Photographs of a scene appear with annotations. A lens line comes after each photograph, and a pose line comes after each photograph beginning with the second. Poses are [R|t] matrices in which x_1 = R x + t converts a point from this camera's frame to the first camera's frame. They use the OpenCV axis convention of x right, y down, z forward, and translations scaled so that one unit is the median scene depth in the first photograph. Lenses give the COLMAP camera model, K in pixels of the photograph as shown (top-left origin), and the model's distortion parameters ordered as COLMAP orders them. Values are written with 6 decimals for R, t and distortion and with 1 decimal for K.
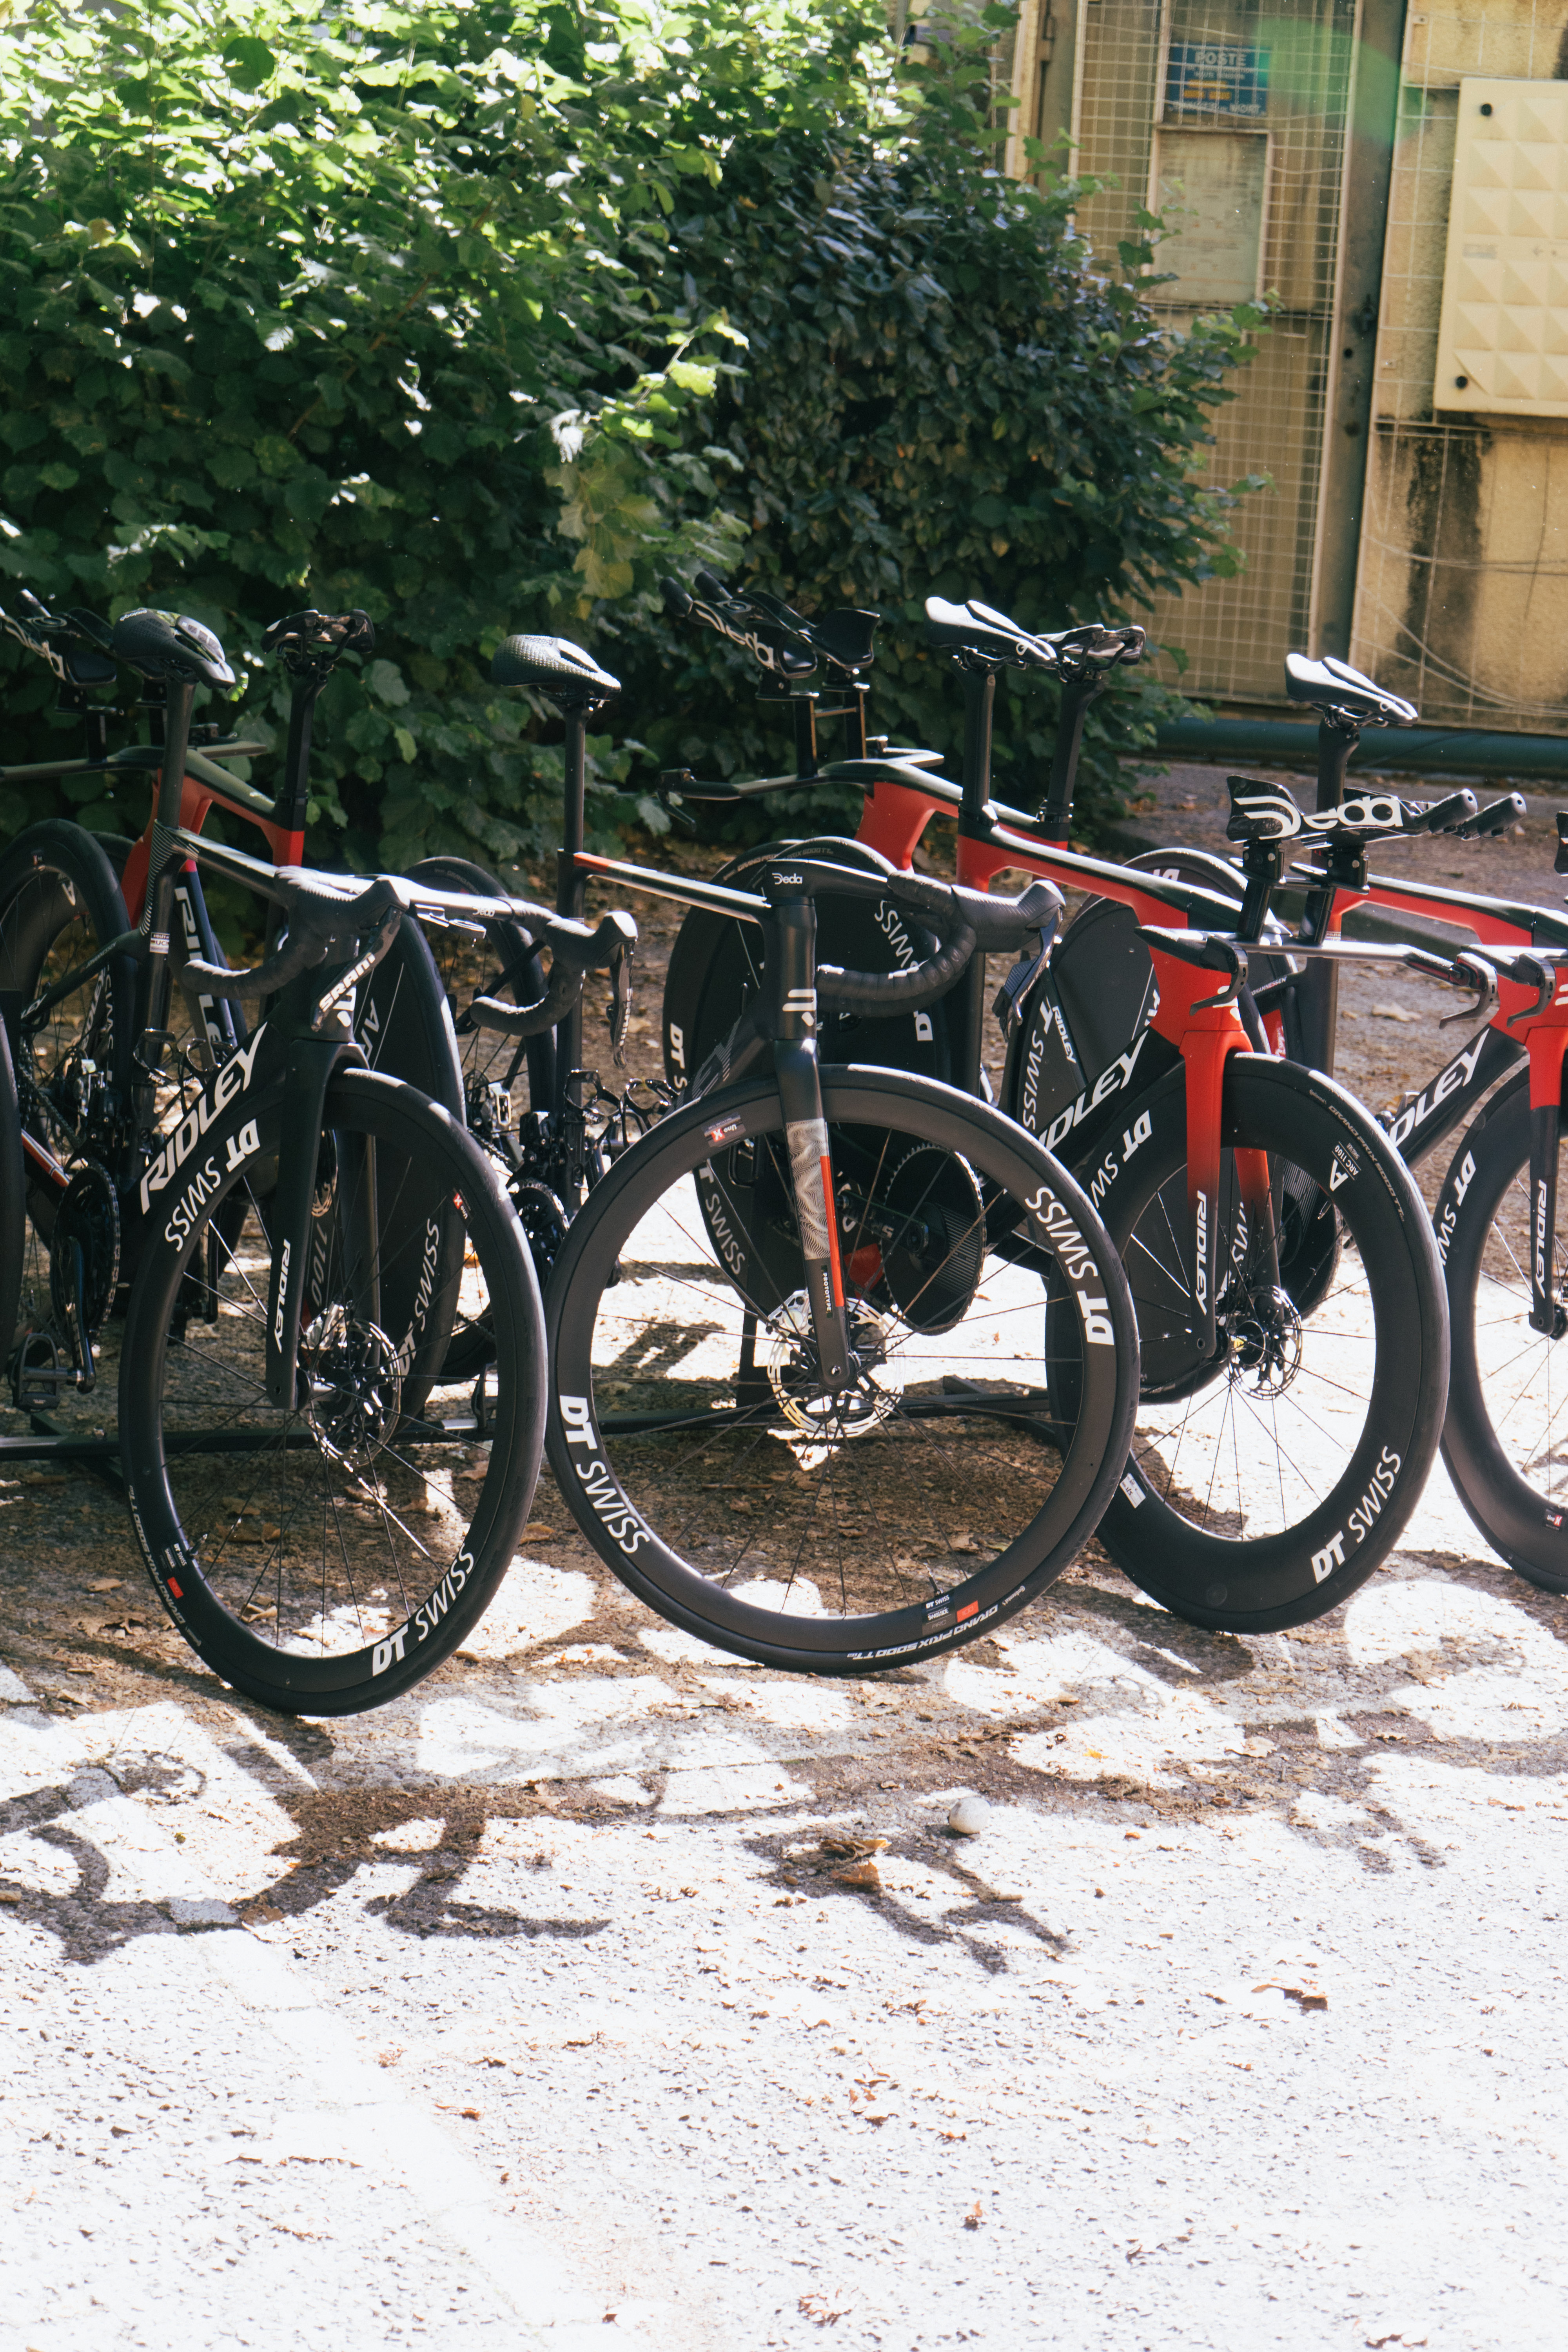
lens RADIAL K [[4896.8, 0, 742.3], [0, 4896.8, 1182.3], [0, 0, 1]] dist [-0.018690, 1.497294]
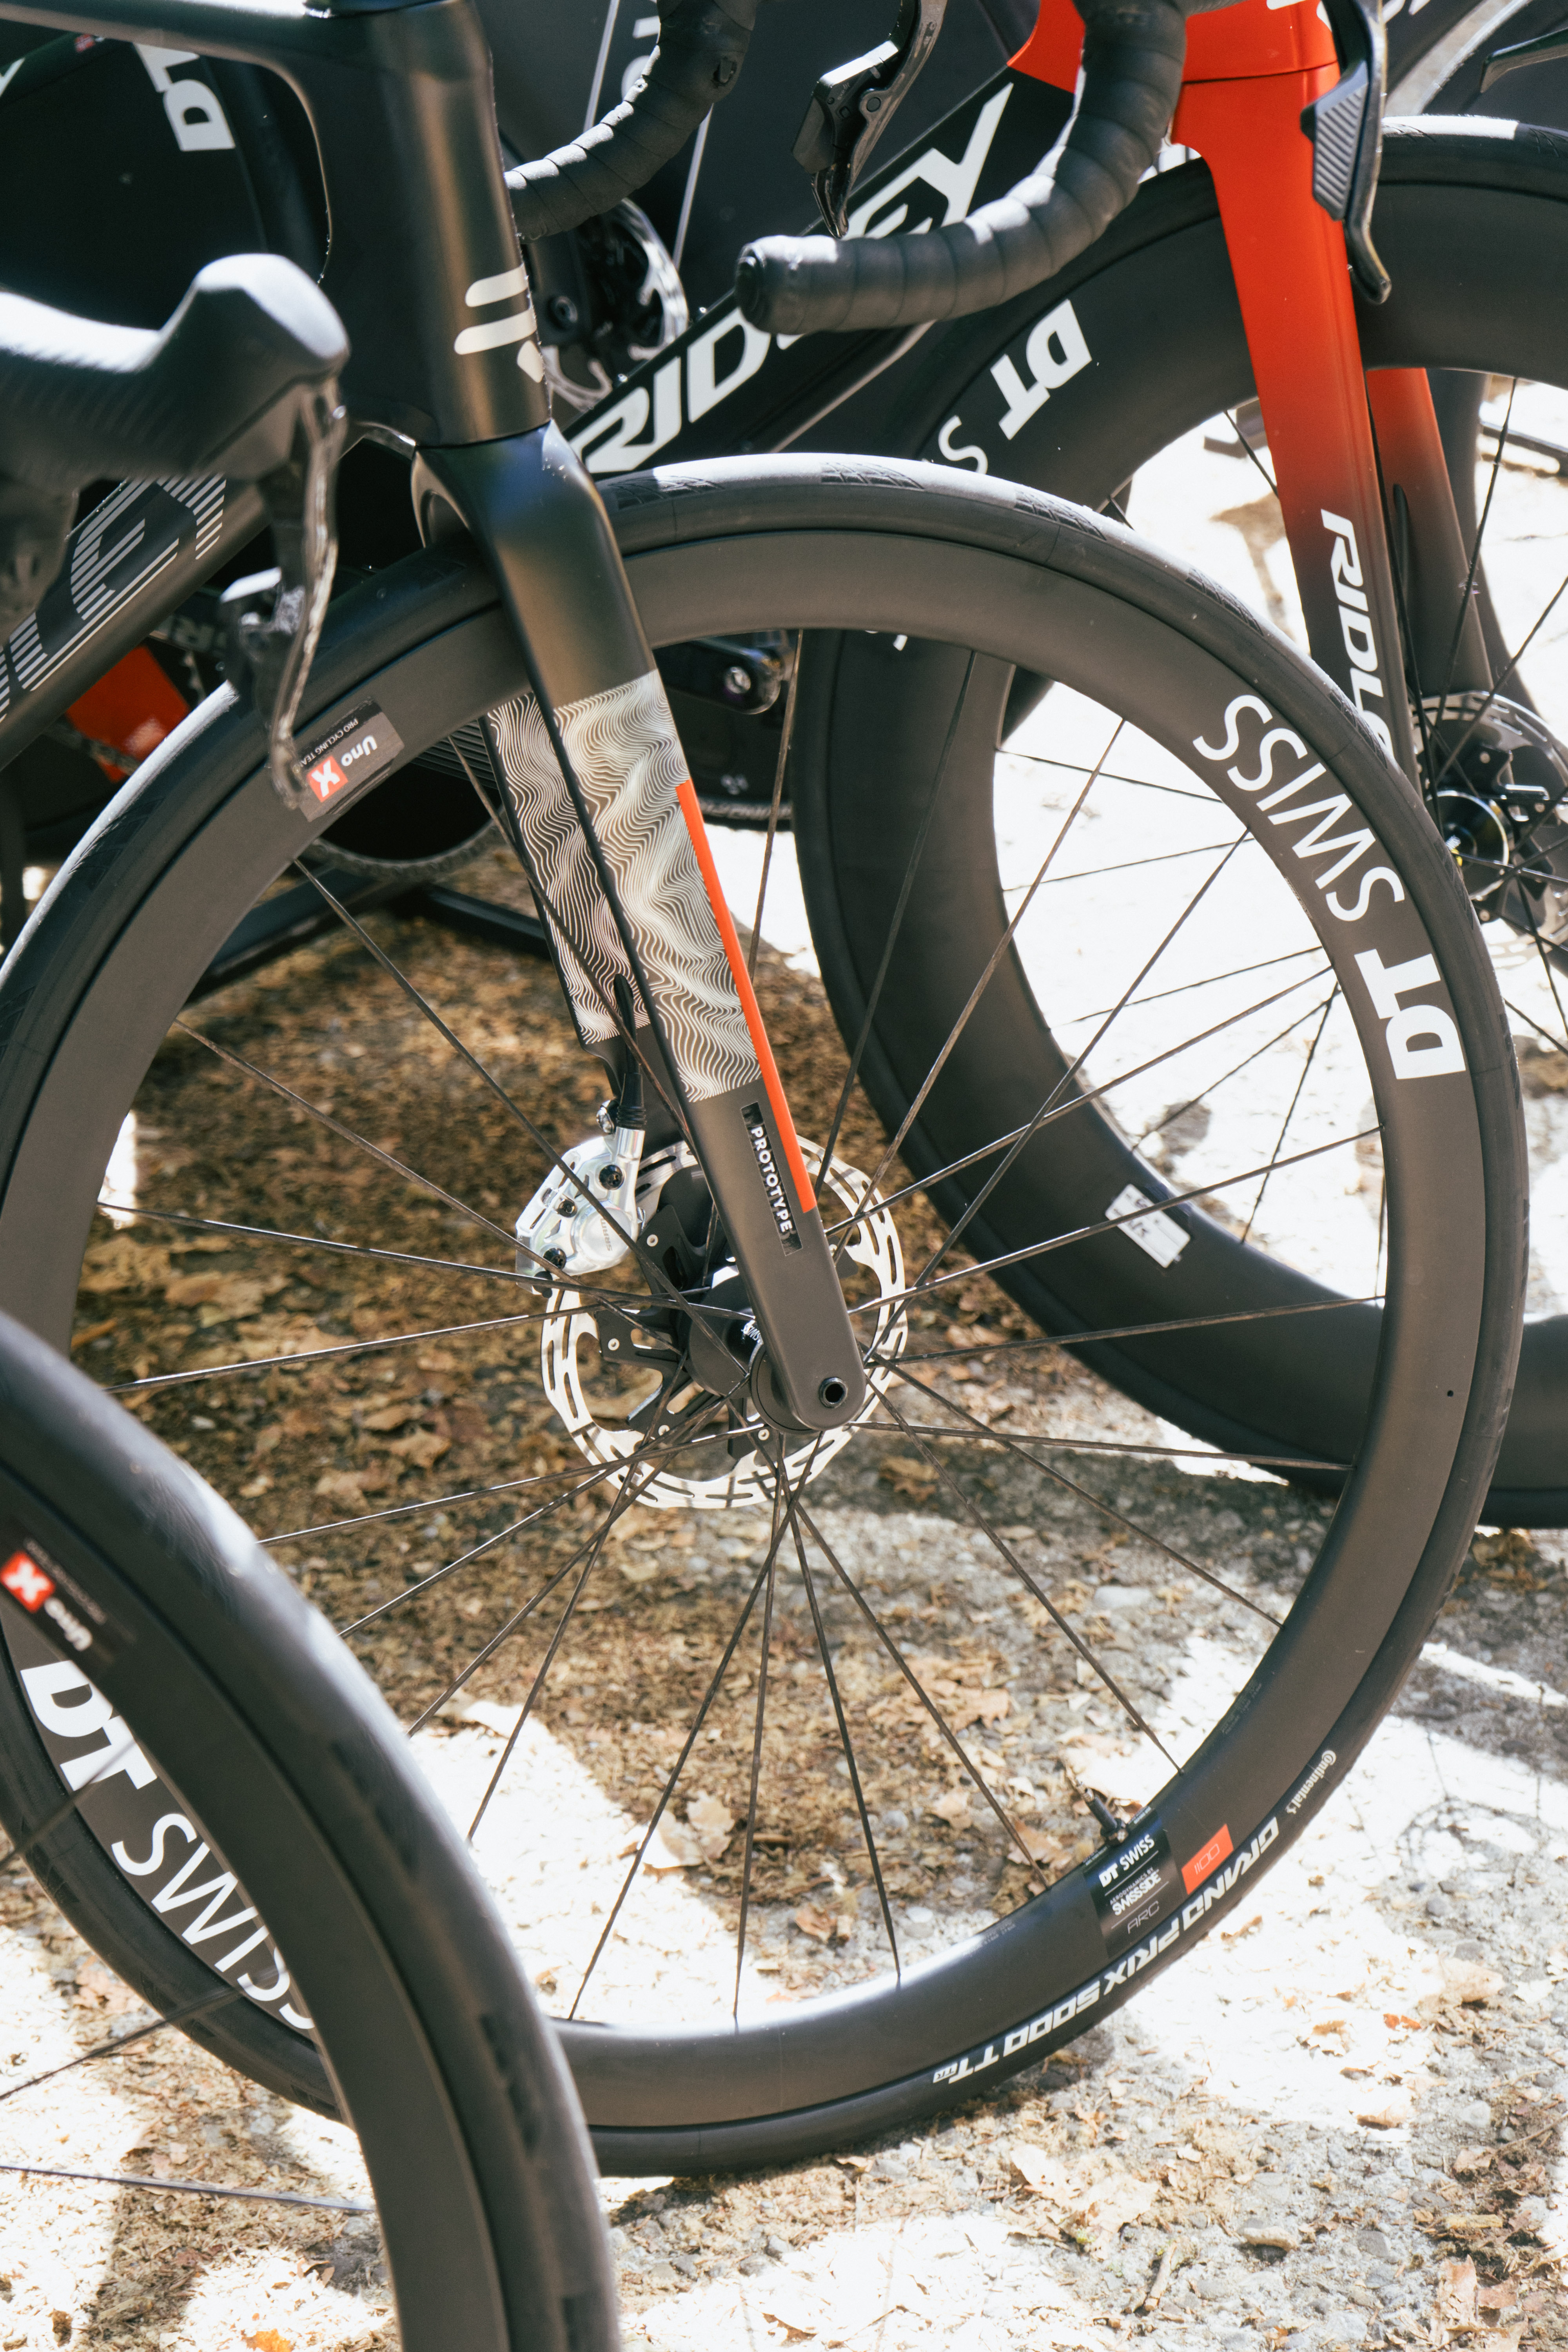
lens RADIAL K [[4922.5, 0, 793.8], [0, 4922.5, 1078.9], [0, 0, 1]] dist [0.058909, 2.202198]
pose [[0.892277, -0.268412, 0.363037, -0.099767], [0.158450, 0.939113, 0.304895, -0.084369], [-0.422770, -0.214527, 0.880479, 0.700627]]
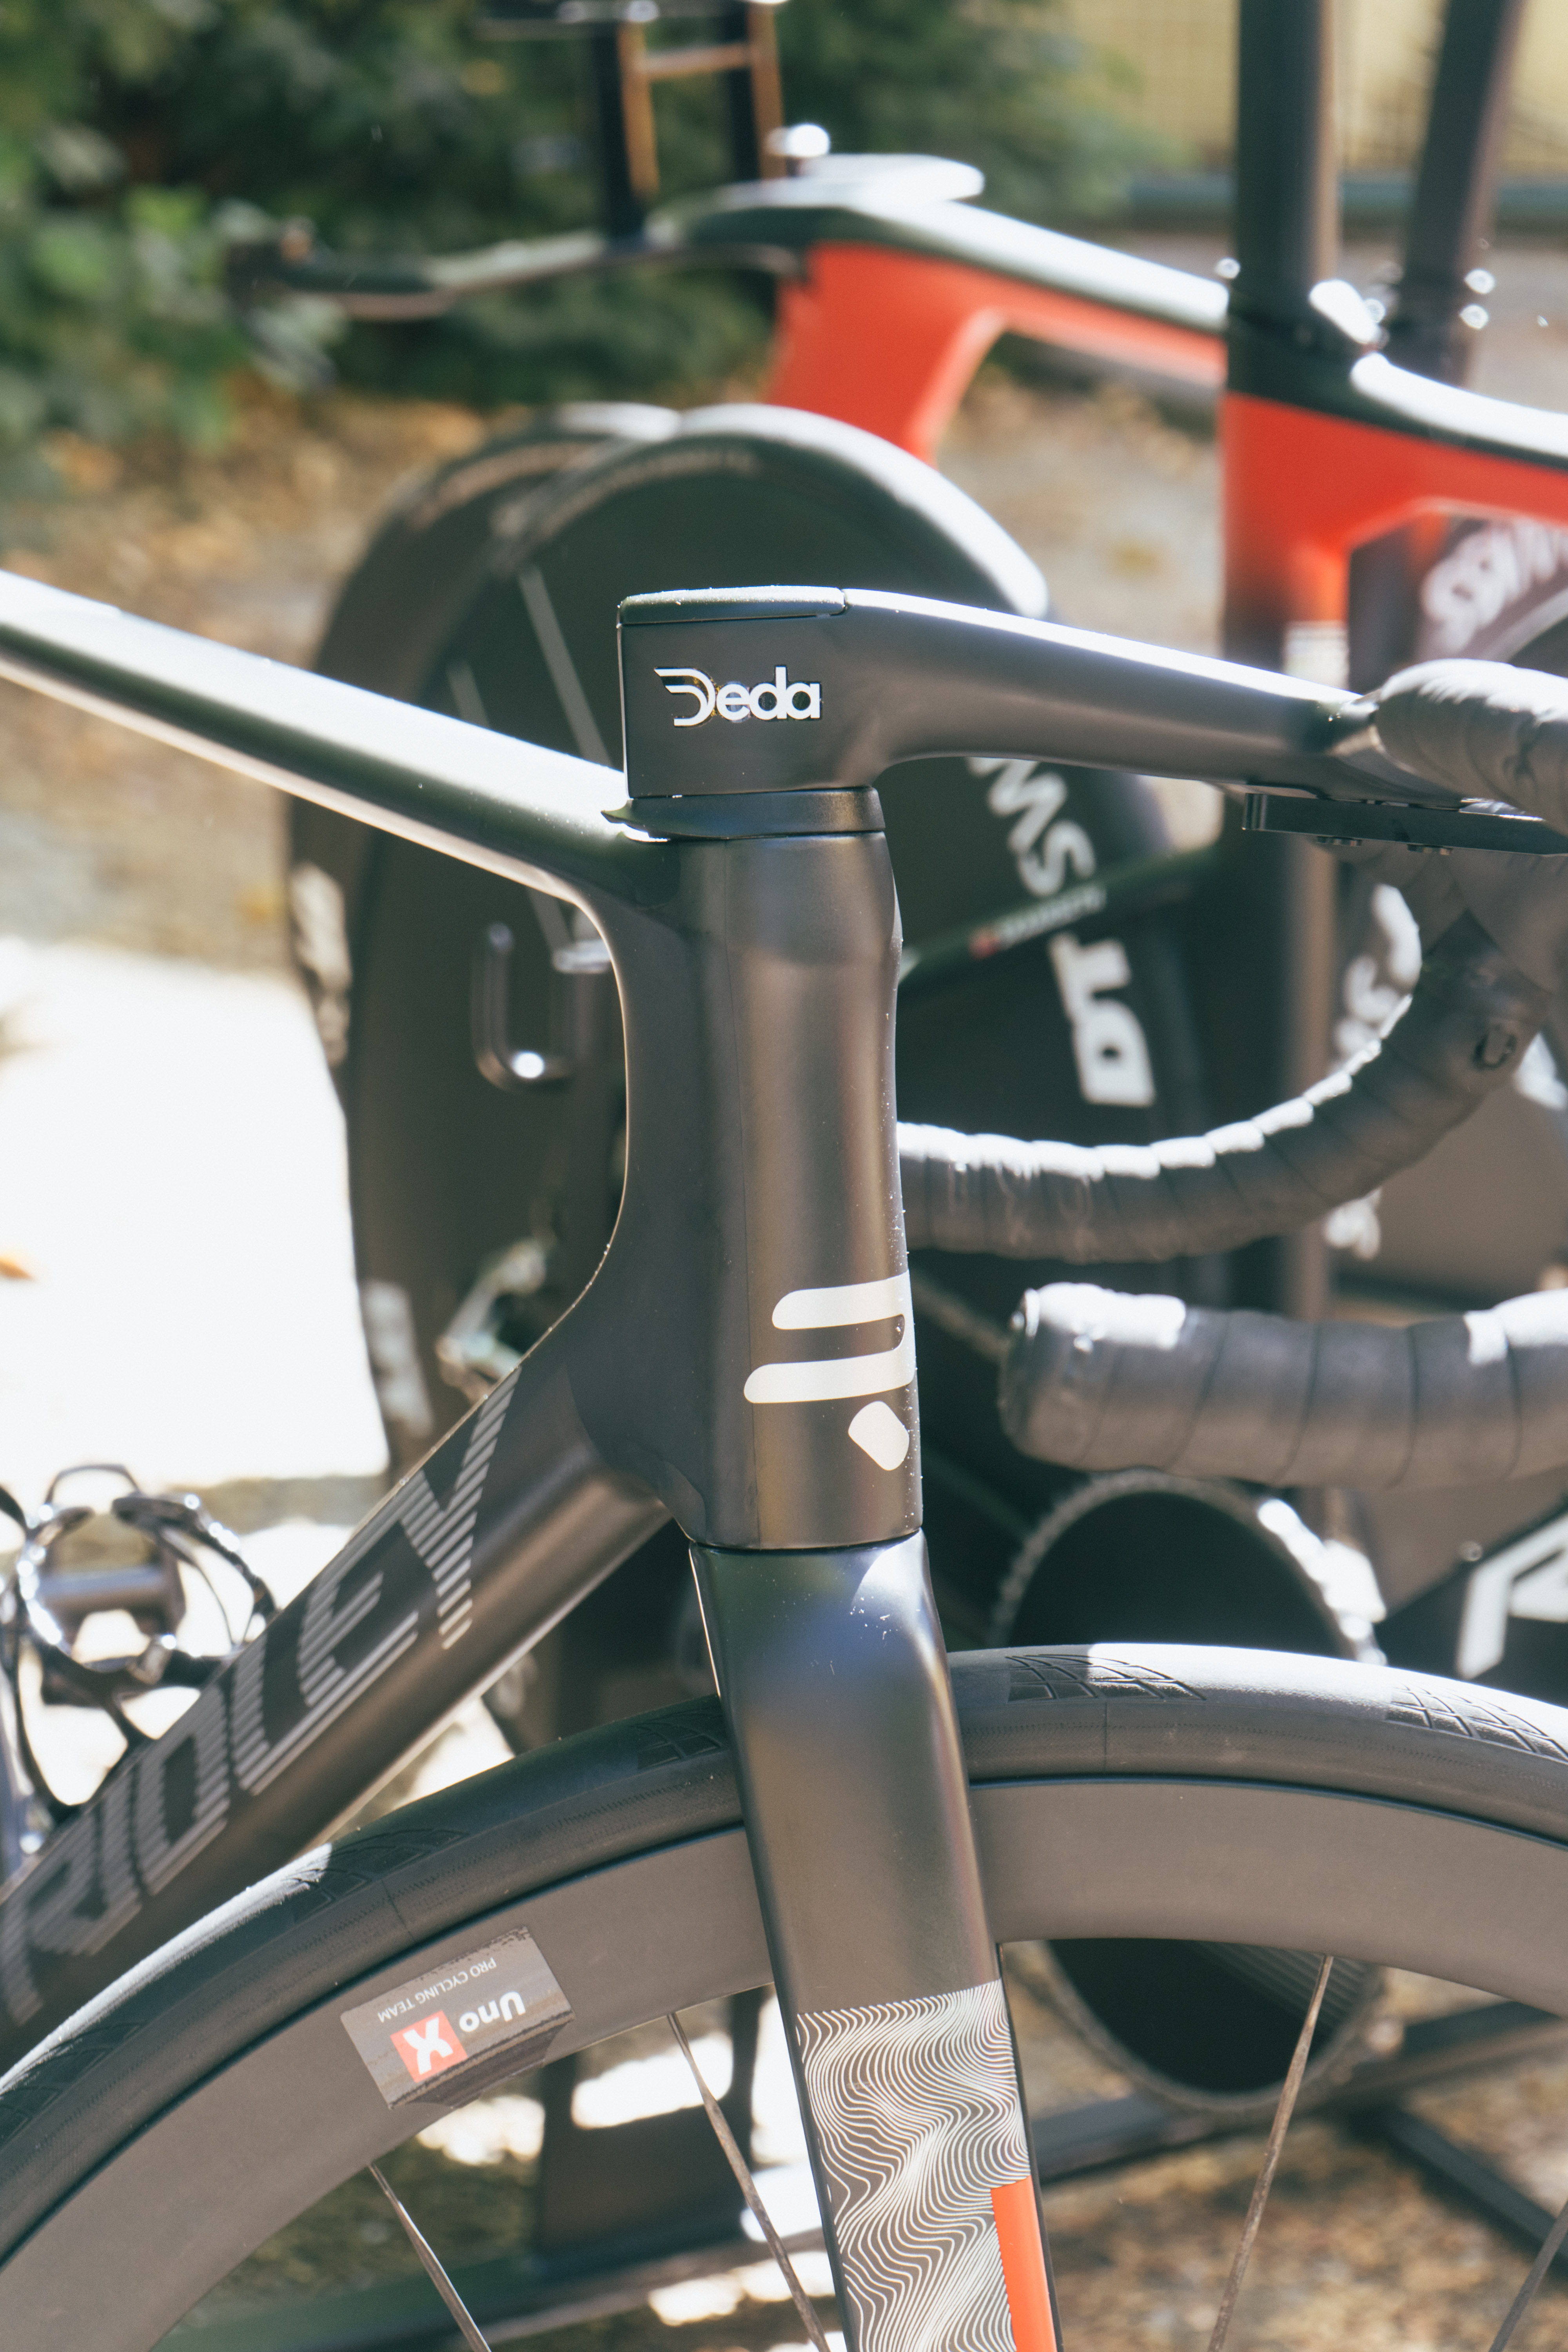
lens RADIAL K [[4896.8, 0, 742.3], [0, 4896.8, 1182.3], [0, 0, 1]] dist [-0.018690, 1.497294]
pose [[0.997601, -0.046089, 0.051656, -0.001380], [0.040917, 0.994436, 0.097069, -0.061722], [-0.055843, -0.094723, 0.993936, 0.811072]]
